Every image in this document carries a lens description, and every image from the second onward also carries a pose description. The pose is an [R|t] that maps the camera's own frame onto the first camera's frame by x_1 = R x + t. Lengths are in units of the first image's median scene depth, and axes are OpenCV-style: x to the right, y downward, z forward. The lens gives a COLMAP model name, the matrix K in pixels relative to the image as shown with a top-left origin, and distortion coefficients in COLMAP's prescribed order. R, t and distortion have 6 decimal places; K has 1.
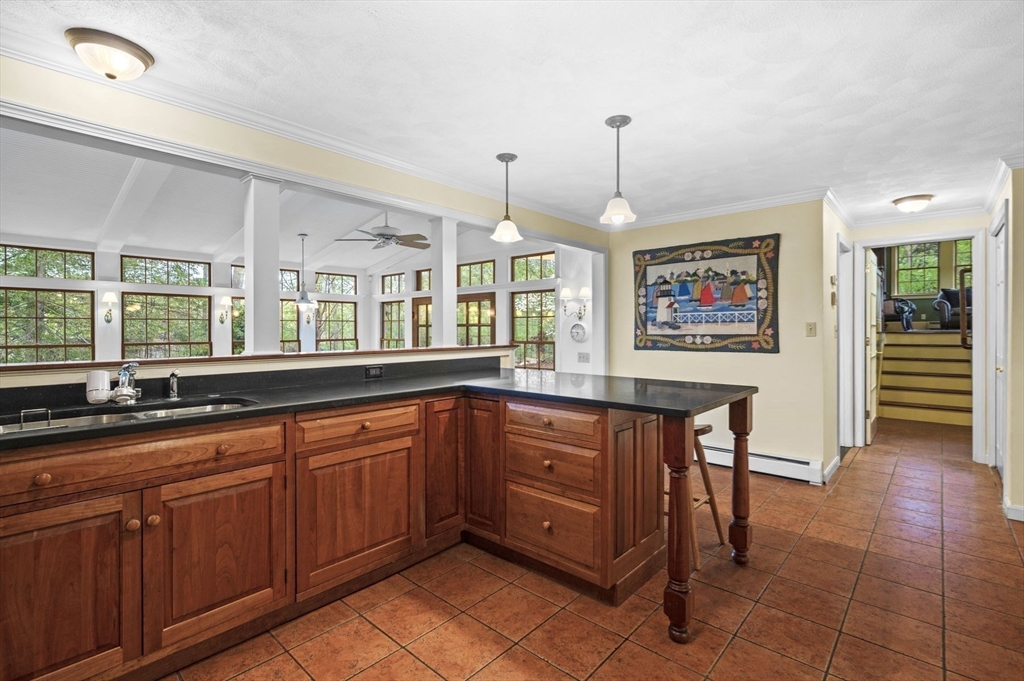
lens RADIAL K [[471.2, 0, 511.4], [0, 471.2, 333.9], [0, 0, 1]] dist [-0.000069, -0.000335]
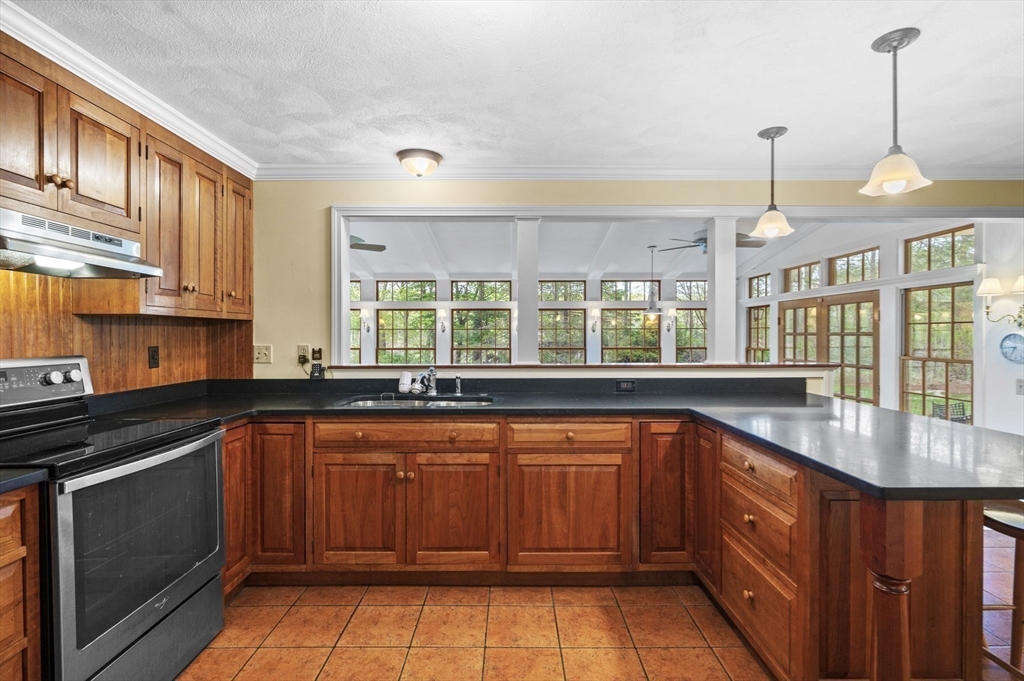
lens RADIAL K [[486.0, 0, 512.0], [0, 486.0, 340.5], [0, 0, 1]] dist [0.000300, 0.000127]
pose [[0.673263, 0.011515, -0.739314, 0.419734], [-0.007773, 0.999934, 0.008496, -0.031399], [0.739362, 0.000027, 0.673308, 0.151542]]
